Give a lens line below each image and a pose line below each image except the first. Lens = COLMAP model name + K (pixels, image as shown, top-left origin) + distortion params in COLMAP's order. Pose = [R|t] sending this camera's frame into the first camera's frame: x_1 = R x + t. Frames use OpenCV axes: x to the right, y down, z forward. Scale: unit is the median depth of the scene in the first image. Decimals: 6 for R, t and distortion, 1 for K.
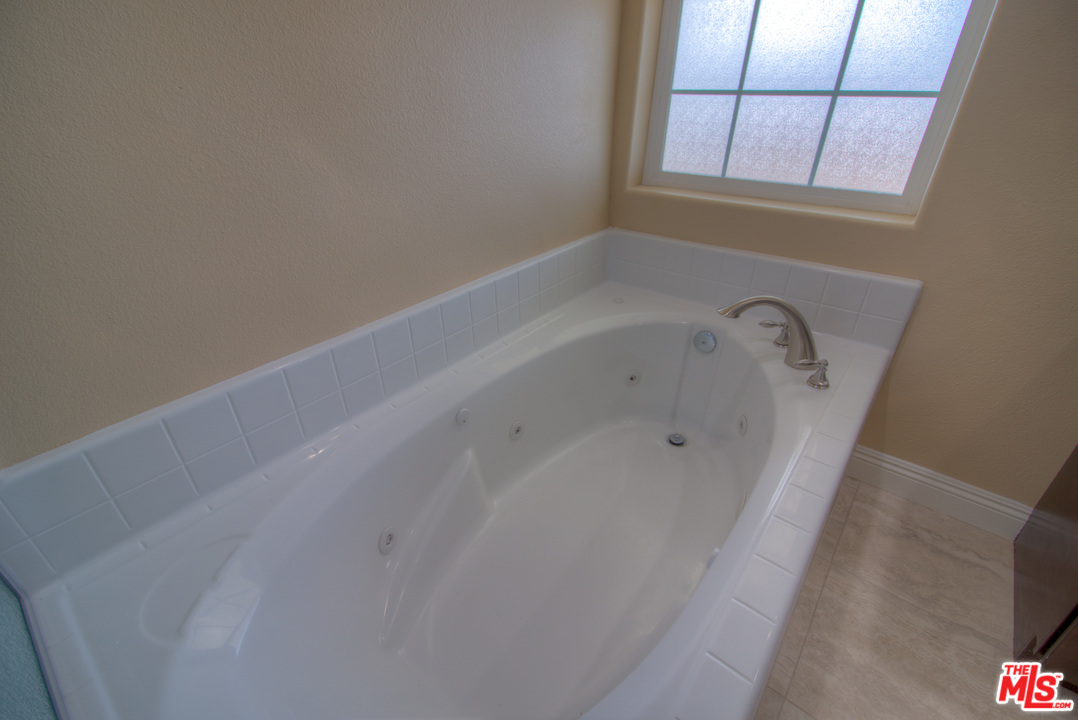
lens RADIAL K [[479.0, 0, 544.5], [0, 479.0, 352.2], [0, 0, 1]] dist [0.076533, -0.035038]
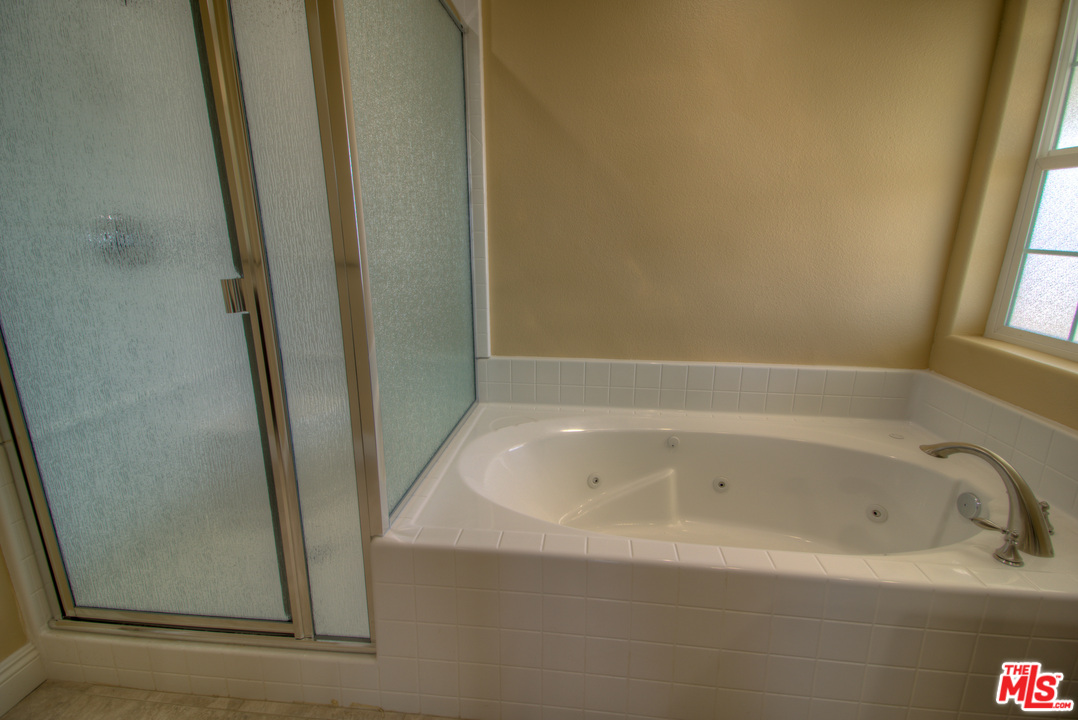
lens RADIAL K [[479.0, 0, 544.5], [0, 479.0, 352.2], [0, 0, 1]] dist [0.076533, -0.035038]
pose [[0.545715, 0.215631, -0.809752, 0.617510], [-0.424583, 0.904253, -0.045343, 0.100312], [0.722443, 0.368551, 0.585018, -0.193542]]
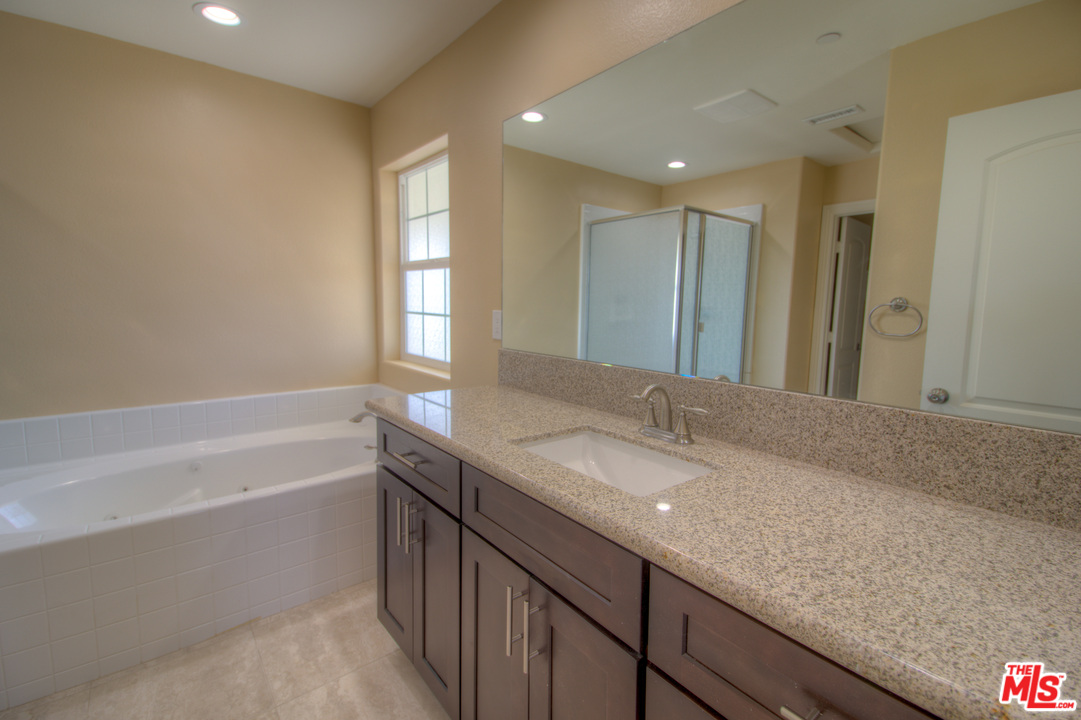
lens RADIAL K [[491.9, 0, 541.9], [0, 491.9, 351.4], [0, 0, 1]] dist [0.084037, -0.032136]
pose [[0.974835, 0.040863, -0.219151, 1.234502], [-0.125166, 0.913809, -0.386377, 0.263365], [0.184473, 0.404084, 0.895927, -0.524487]]
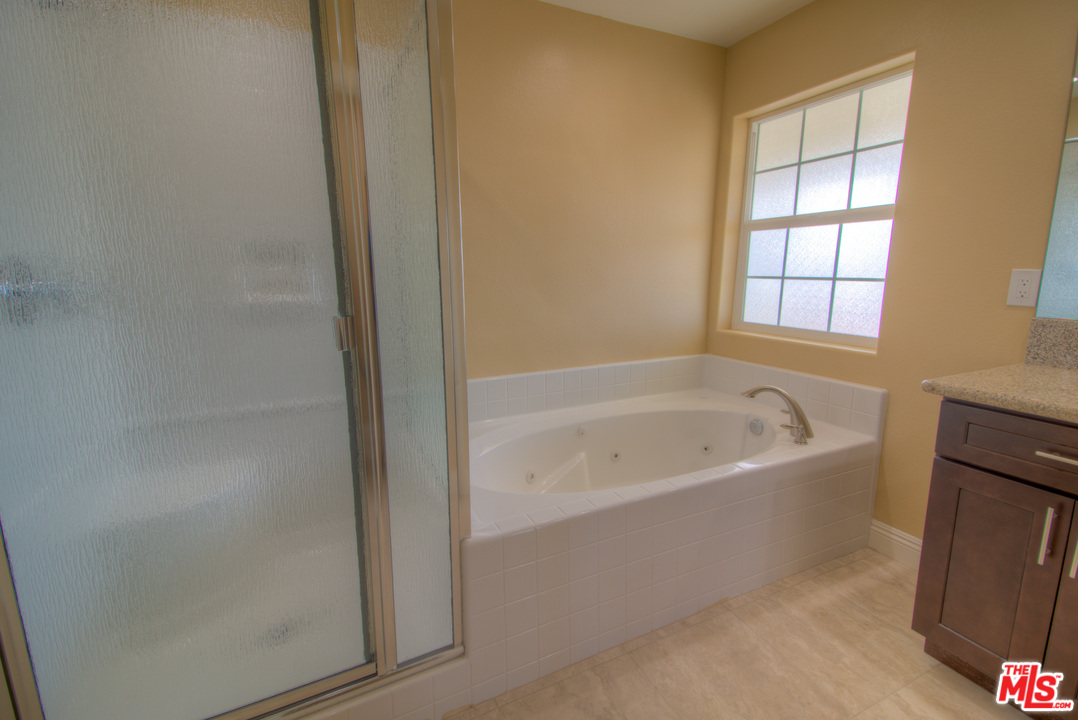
lens RADIAL K [[479.0, 0, 544.5], [0, 479.0, 352.2], [0, 0, 1]] dist [0.076533, -0.035038]
pose [[0.903269, 0.076260, -0.422243, 0.379198], [-0.212733, 0.934208, -0.286358, 0.343397], [0.372625, 0.348483, 0.860064, -0.617949]]
